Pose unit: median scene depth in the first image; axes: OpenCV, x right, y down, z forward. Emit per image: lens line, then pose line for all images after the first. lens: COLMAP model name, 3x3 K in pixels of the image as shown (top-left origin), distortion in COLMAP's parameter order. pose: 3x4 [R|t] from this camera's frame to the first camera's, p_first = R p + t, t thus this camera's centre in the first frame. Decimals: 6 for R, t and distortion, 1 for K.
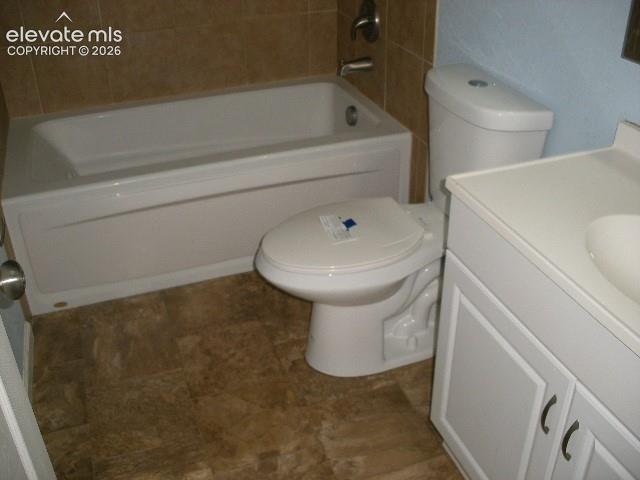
lens RADIAL K [[670.3, 0, 320.0], [0, 670.3, 240.0], [0, 0, 1]] dist [-0.217350, 0.228884]
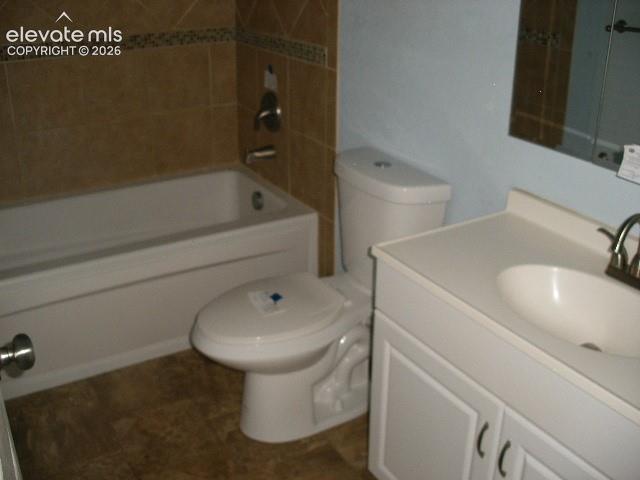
lens RADIAL K [[670.3, 0, 320.0], [0, 670.3, 240.0], [0, 0, 1]] dist [-0.217350, 0.228884]
pose [[0.982282, -0.056791, 0.178596, -0.067033], [0.079390, 0.989344, -0.122050, 0.019302], [-0.169762, 0.134067, 0.976323, -0.075232]]
